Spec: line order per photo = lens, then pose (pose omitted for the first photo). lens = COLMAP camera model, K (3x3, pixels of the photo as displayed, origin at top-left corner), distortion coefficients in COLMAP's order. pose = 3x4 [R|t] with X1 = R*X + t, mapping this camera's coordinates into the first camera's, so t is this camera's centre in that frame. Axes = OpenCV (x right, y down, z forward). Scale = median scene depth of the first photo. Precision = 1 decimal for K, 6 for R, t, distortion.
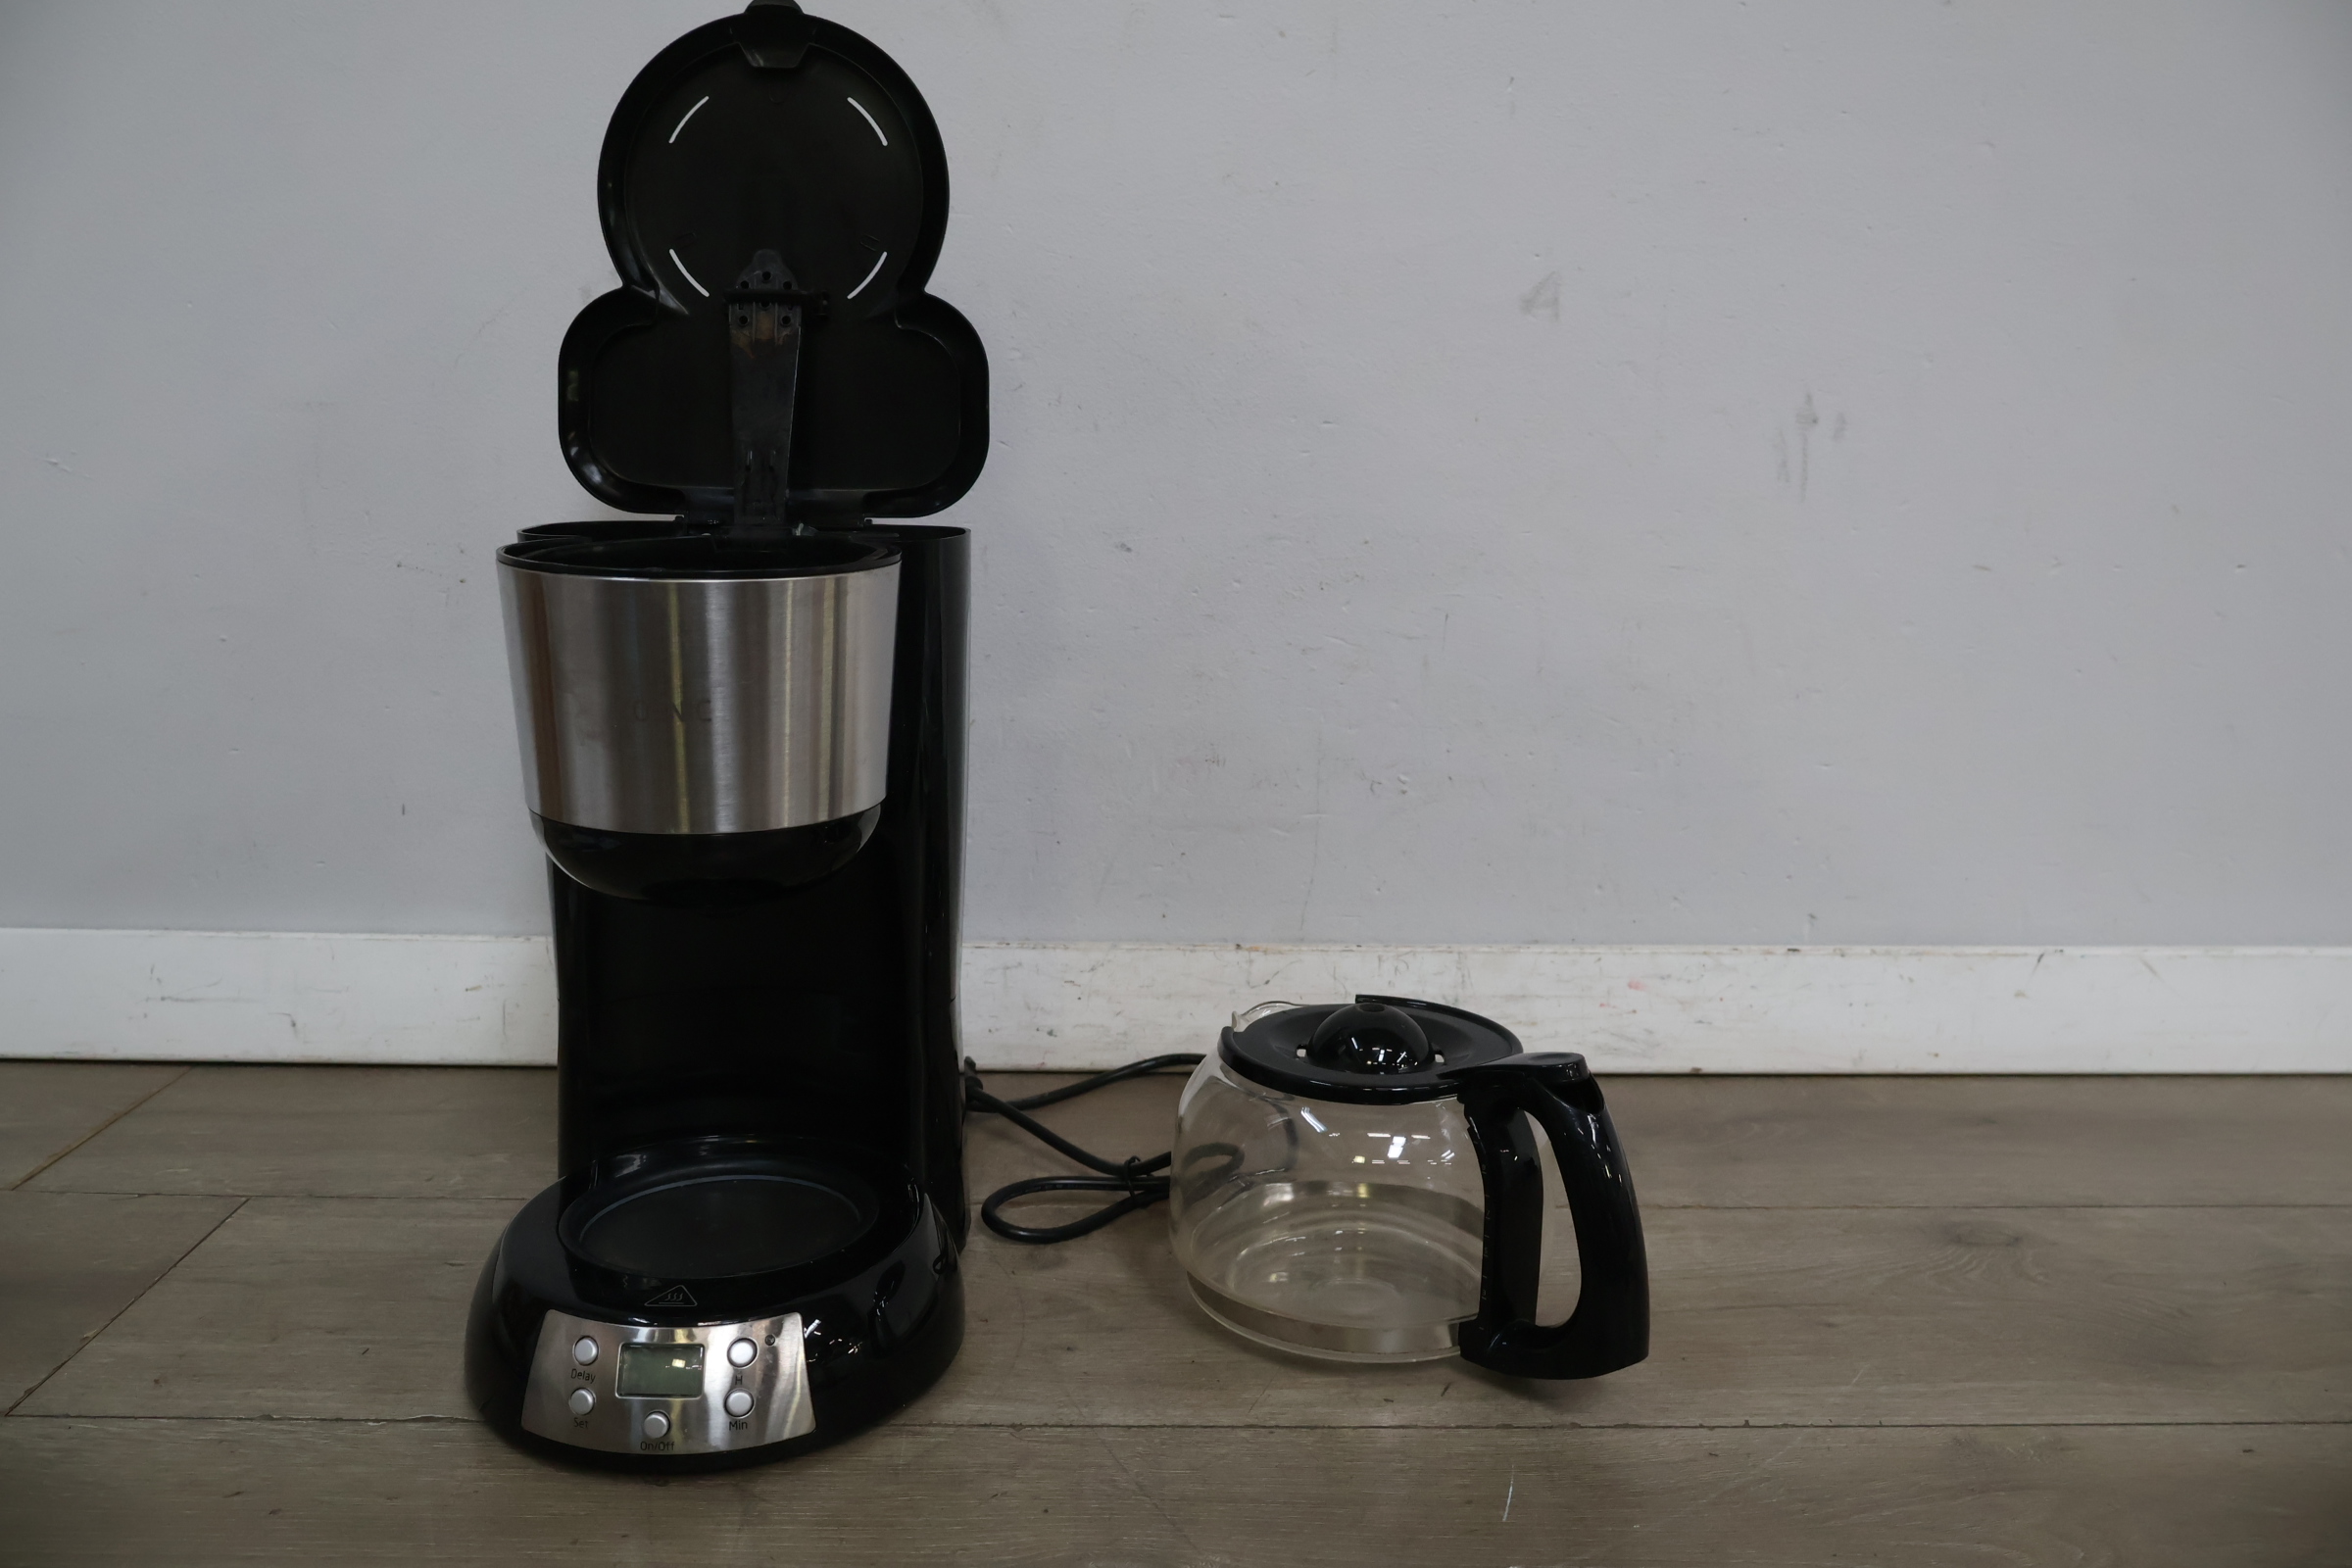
lens RADIAL K [[2031.1, 0, 1188.3], [0, 2031.1, 762.2], [0, 0, 1]] dist [0.004084, -0.009047]
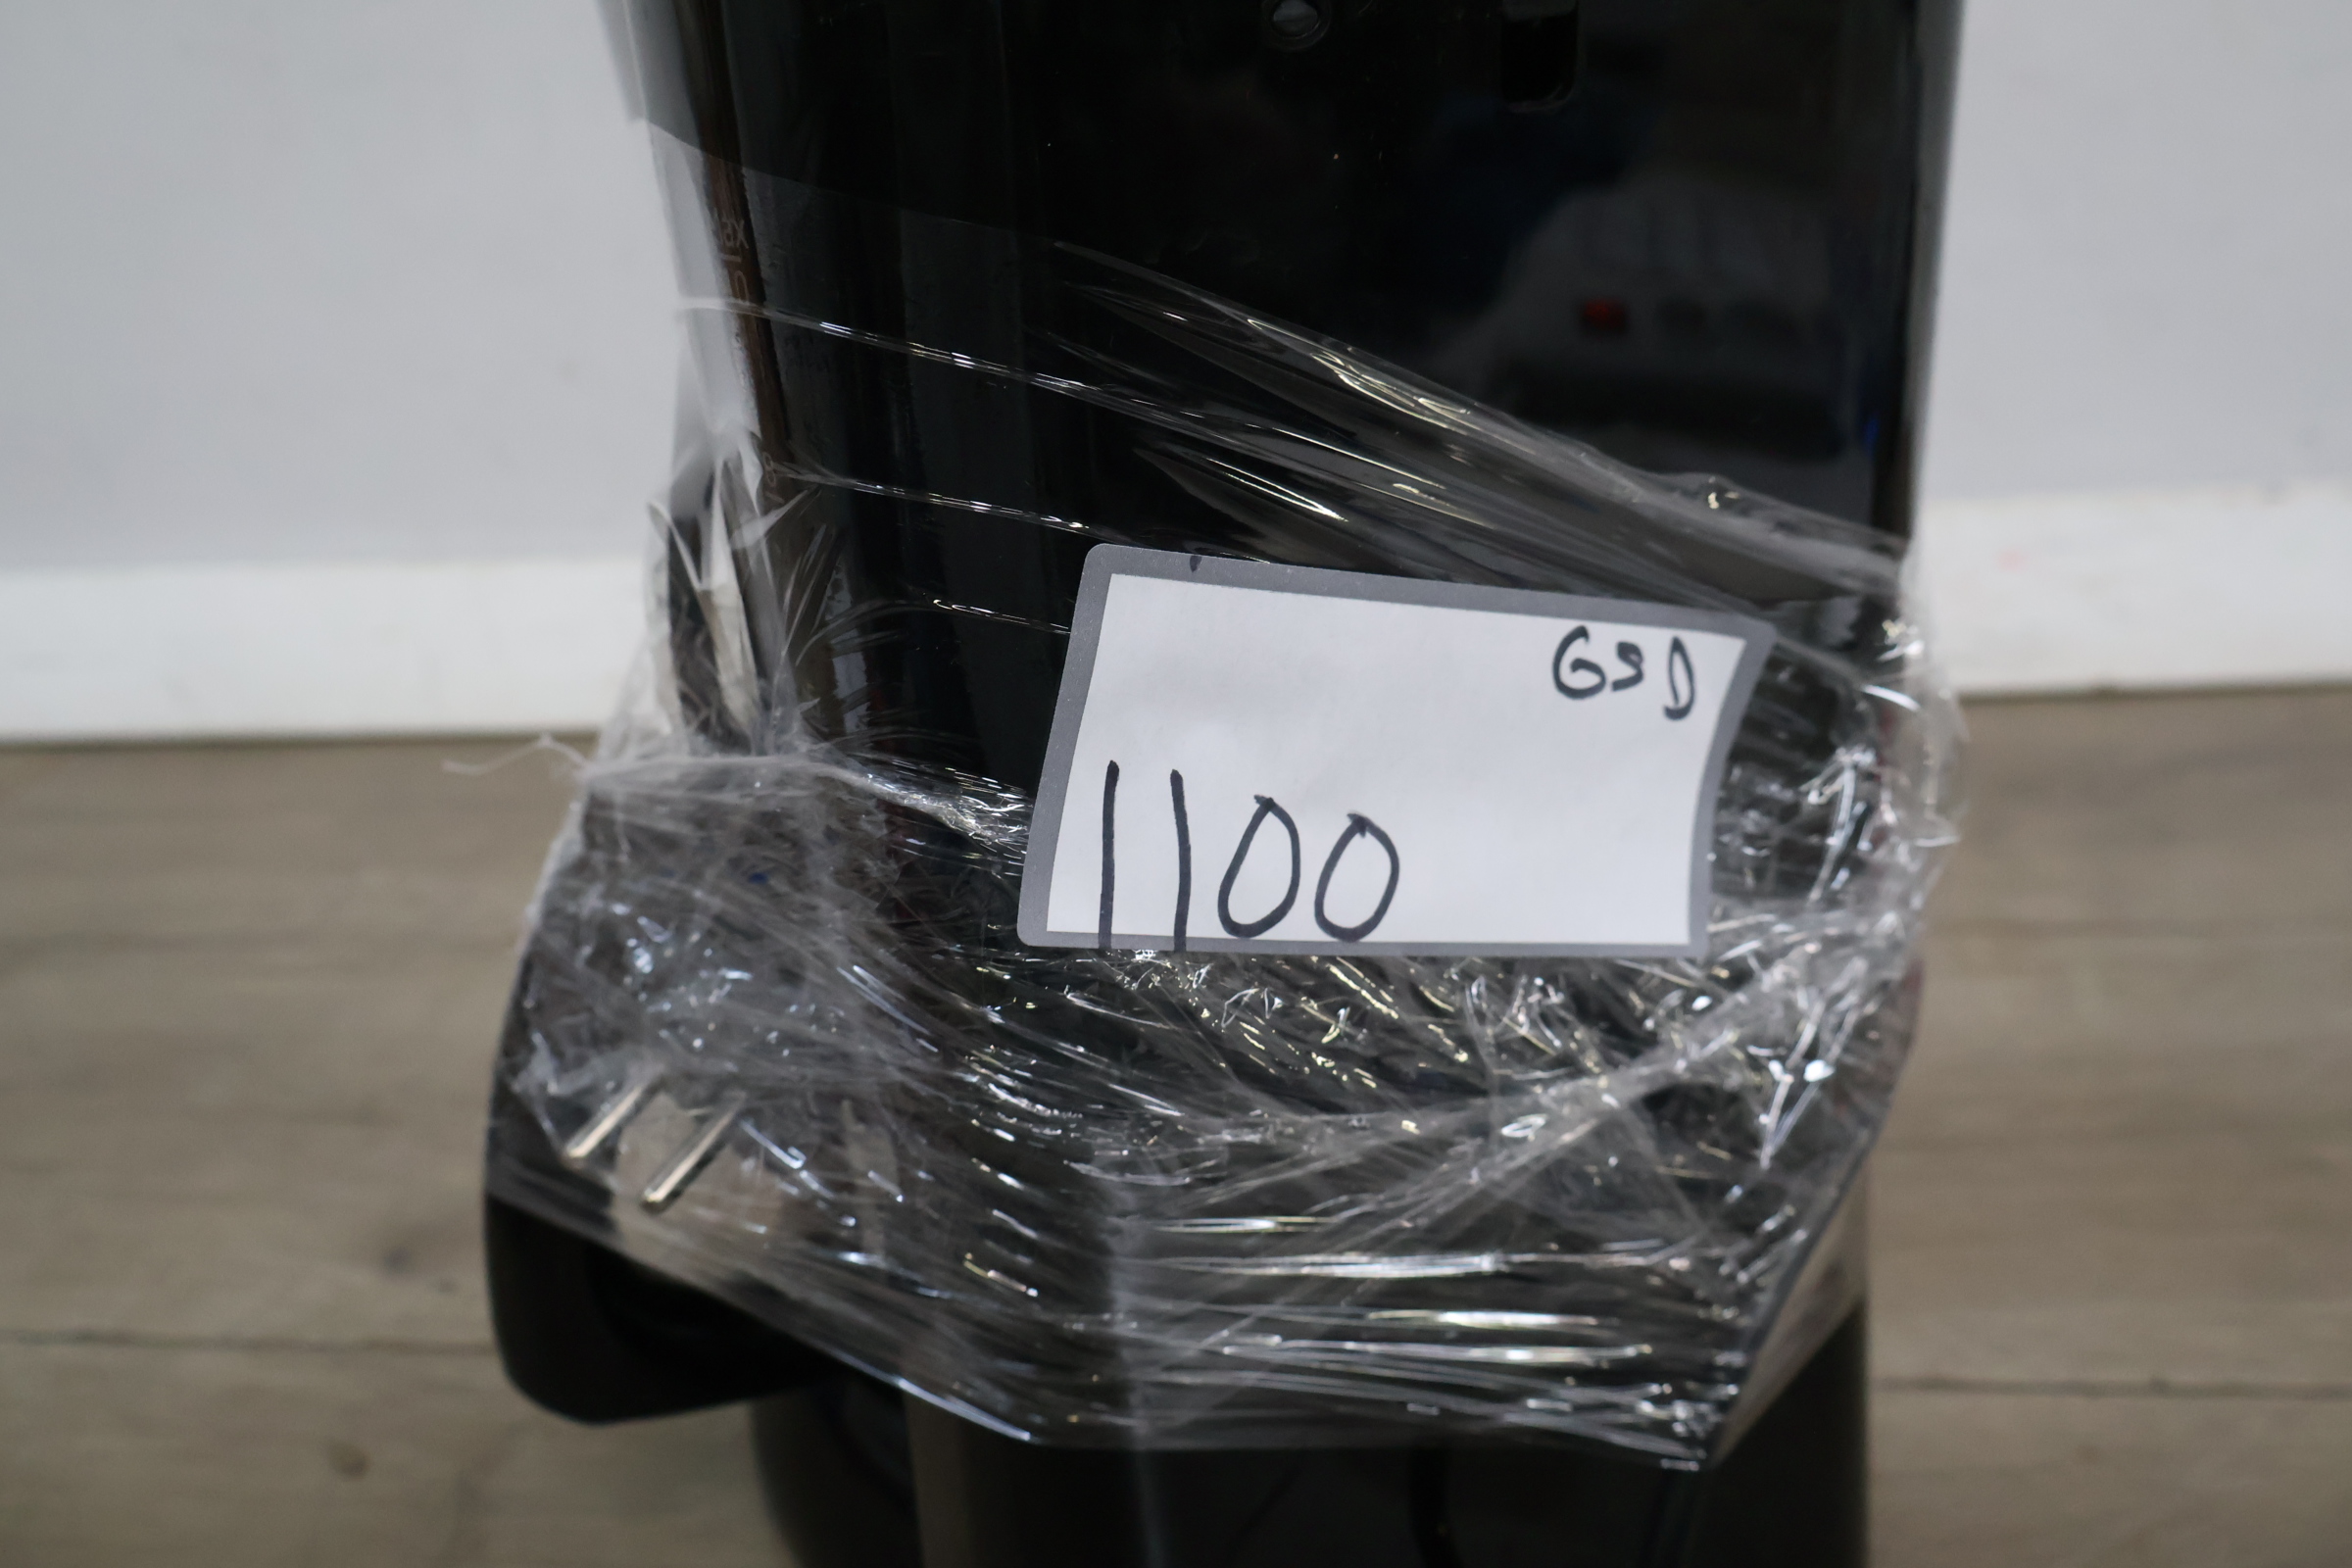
lens RADIAL K [[2069.8, 0, 1173.3], [0, 2069.8, 791.7], [0, 0, 1]] dist [0.007344, 0.025696]
pose [[0.982180, -0.024155, -0.186382, 0.082341], [0.068498, 0.969501, 0.235319, 0.005904], [0.175014, -0.243892, 0.953880, 0.309799]]
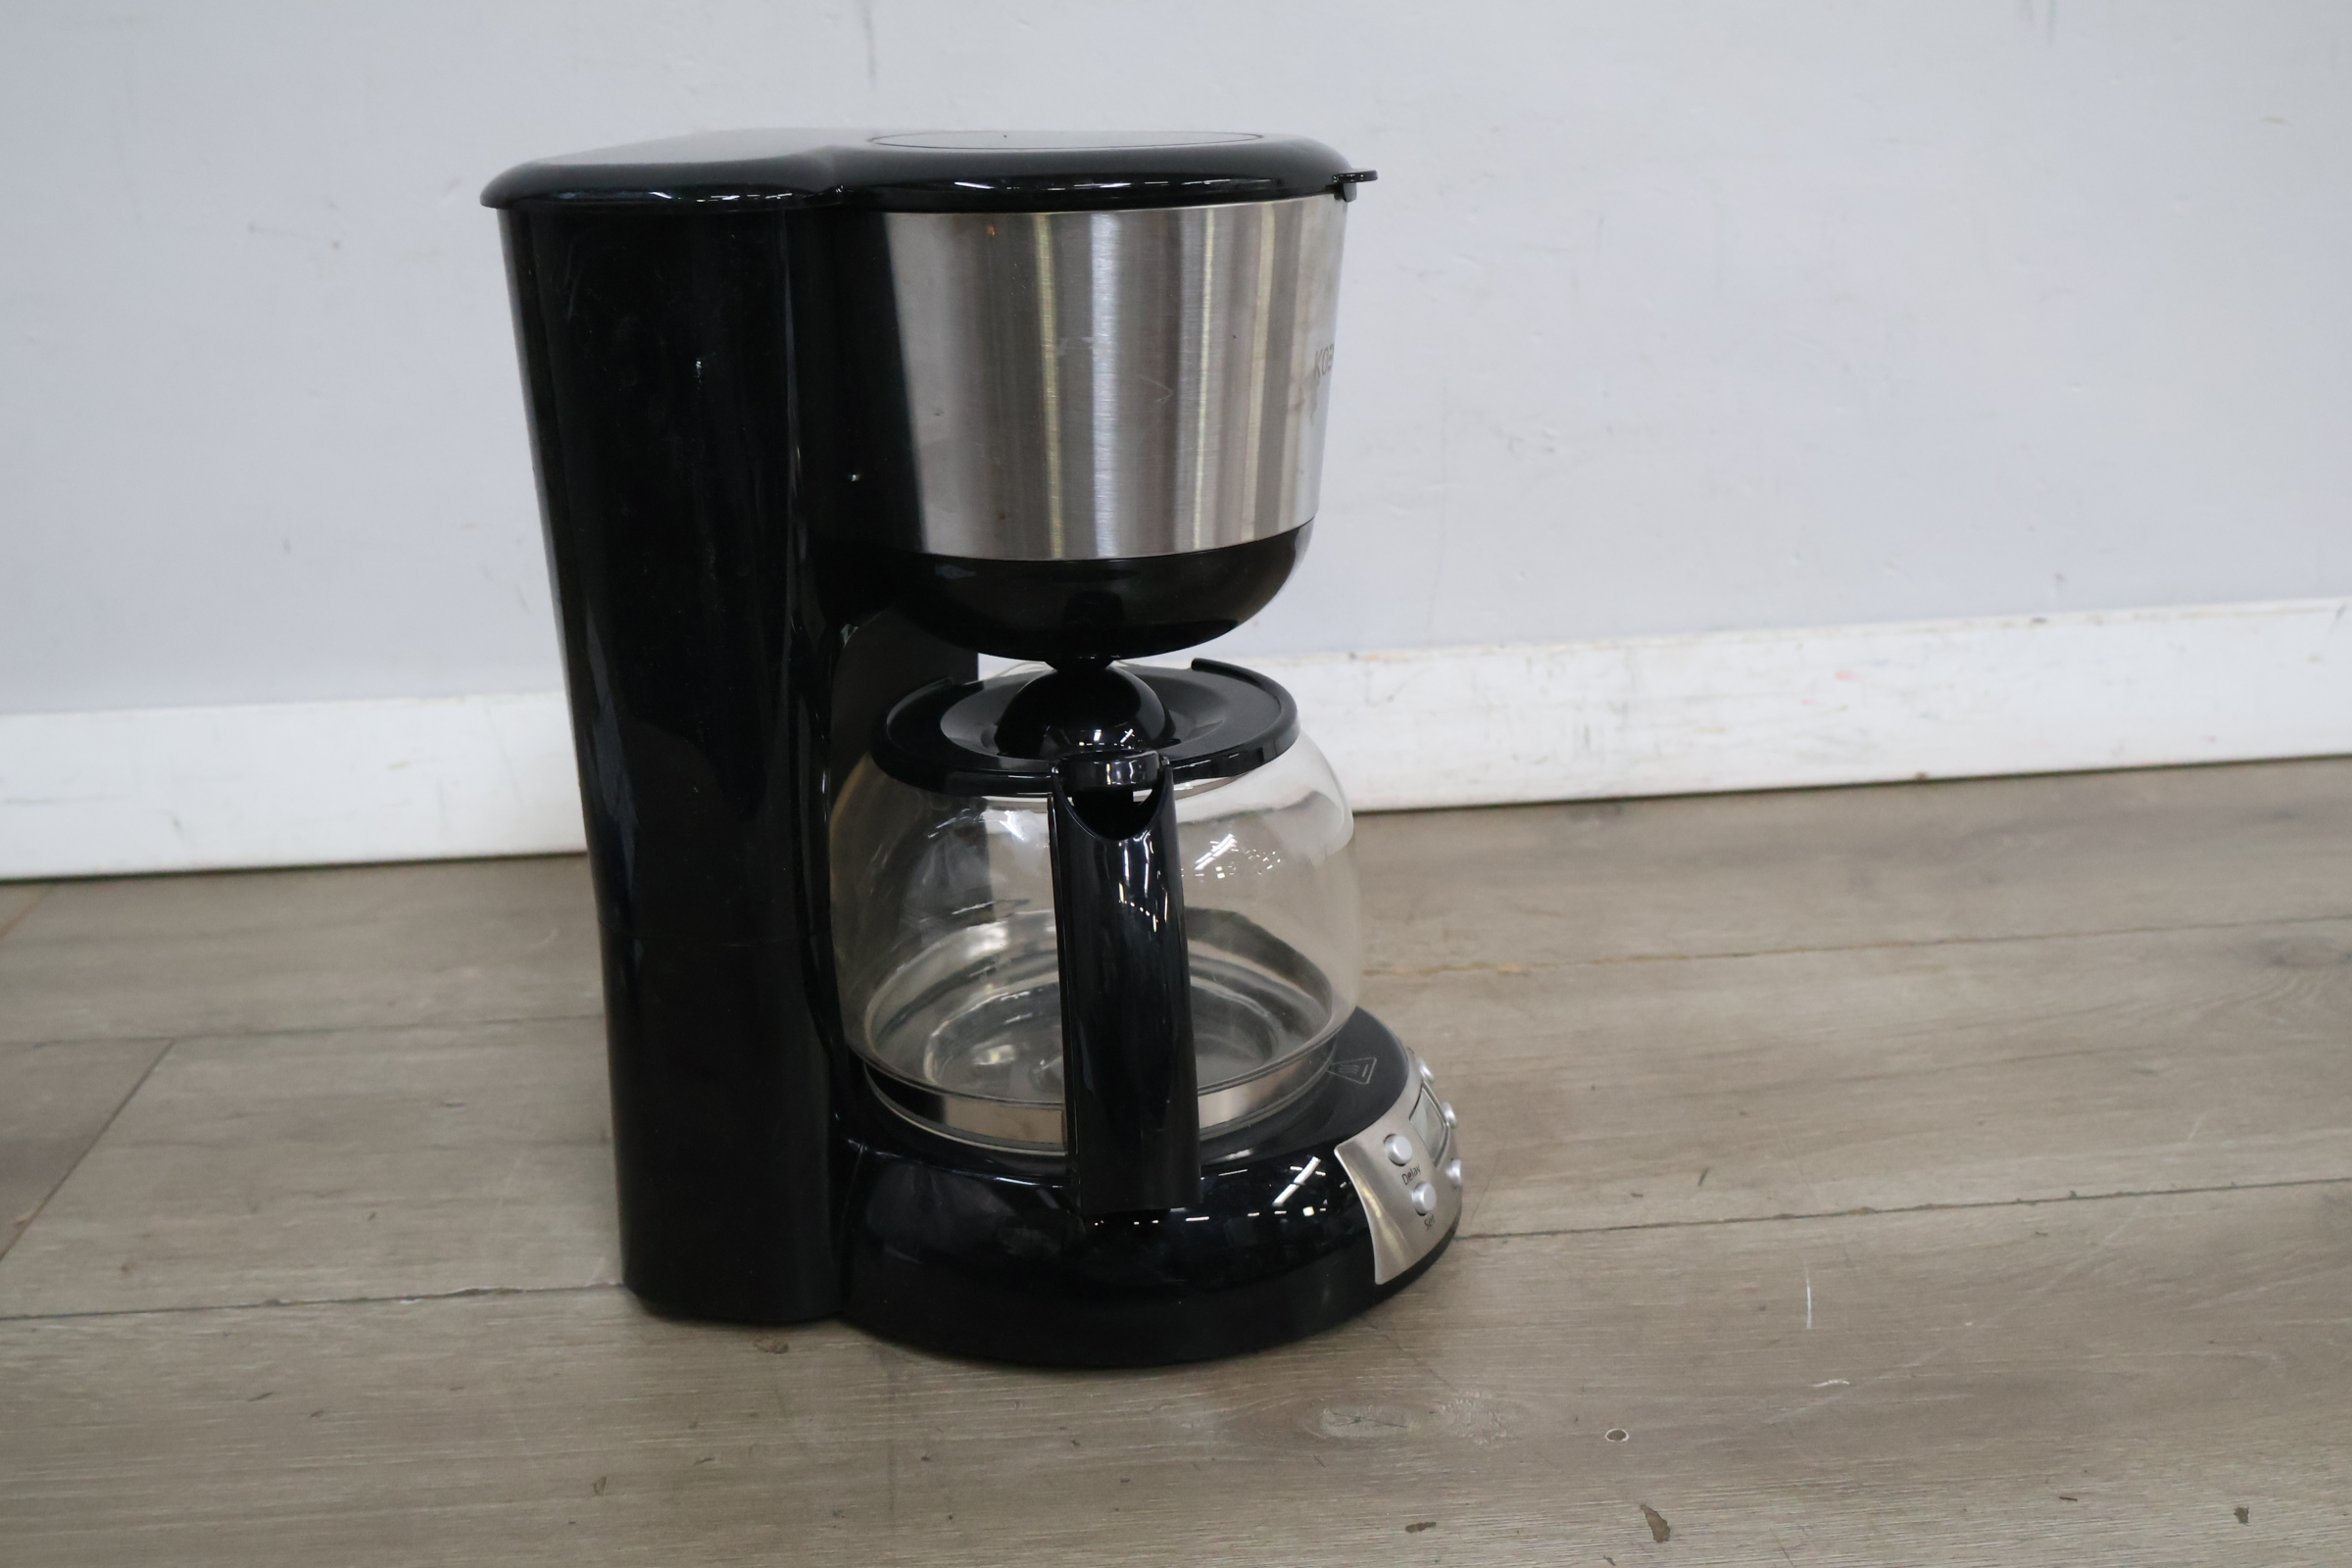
lens RADIAL K [[2513.3, 0, 1180.1], [0, 2513.3, 784.5], [0, 0, 1]] dist [-0.004925, 0.000000]
pose [[0.997981, -0.059747, 0.021532, -0.070511], [0.056164, 0.988565, 0.139944, -0.001617], [-0.029647, -0.138453, 0.989925, 0.017403]]
